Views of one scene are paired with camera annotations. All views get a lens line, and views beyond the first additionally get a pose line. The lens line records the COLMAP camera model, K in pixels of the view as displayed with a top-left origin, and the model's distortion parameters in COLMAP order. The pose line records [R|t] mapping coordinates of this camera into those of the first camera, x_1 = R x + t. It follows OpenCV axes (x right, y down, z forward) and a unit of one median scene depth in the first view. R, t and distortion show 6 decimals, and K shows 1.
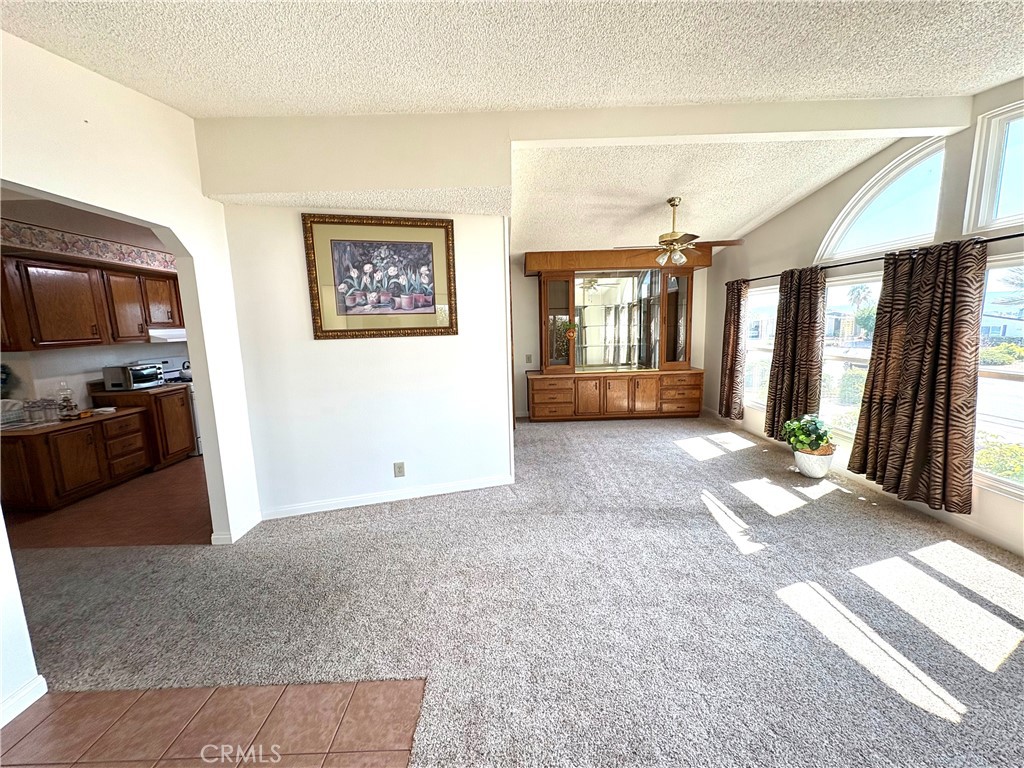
lens RADIAL K [[409.9, 0, 510.1], [0, 409.9, 384.3], [0, 0, 1]] dist [0.001814, -0.000029]
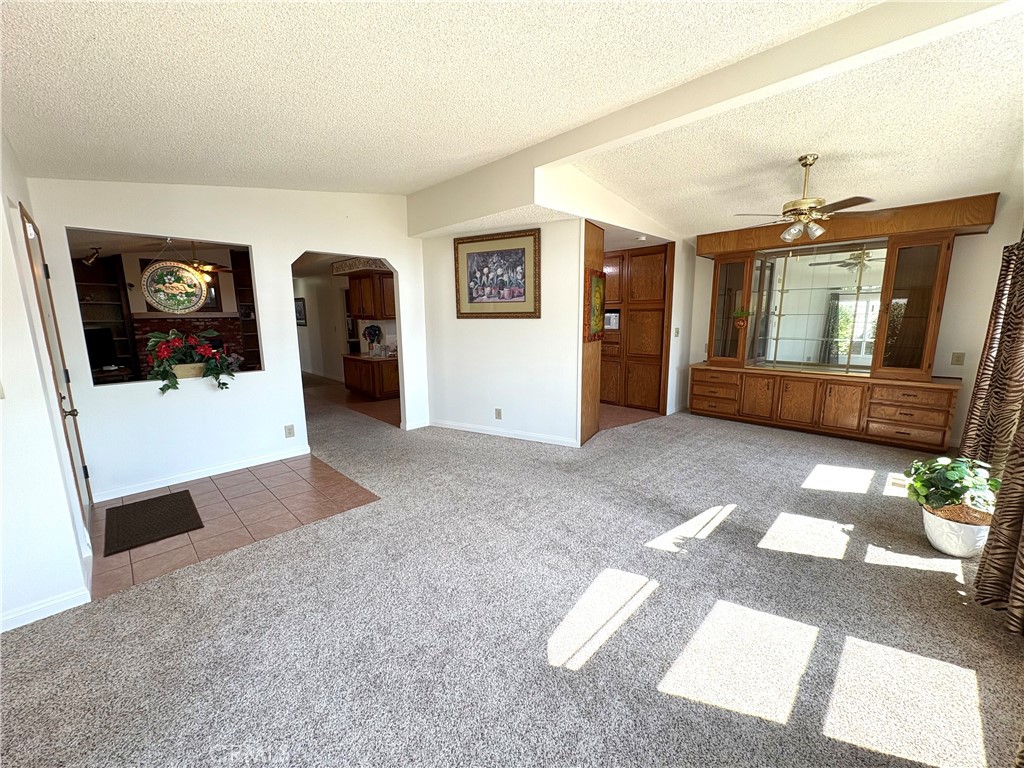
lens RADIAL K [[411.4, 0, 512.0], [0, 411.4, 384.0], [0, 0, 1]] dist [0.004038, 0.000320]
pose [[0.698382, 0.141918, -0.701515, 0.719597], [-0.115575, 0.989642, 0.085148, -0.017485], [0.706333, 0.021612, 0.707550, 0.036163]]
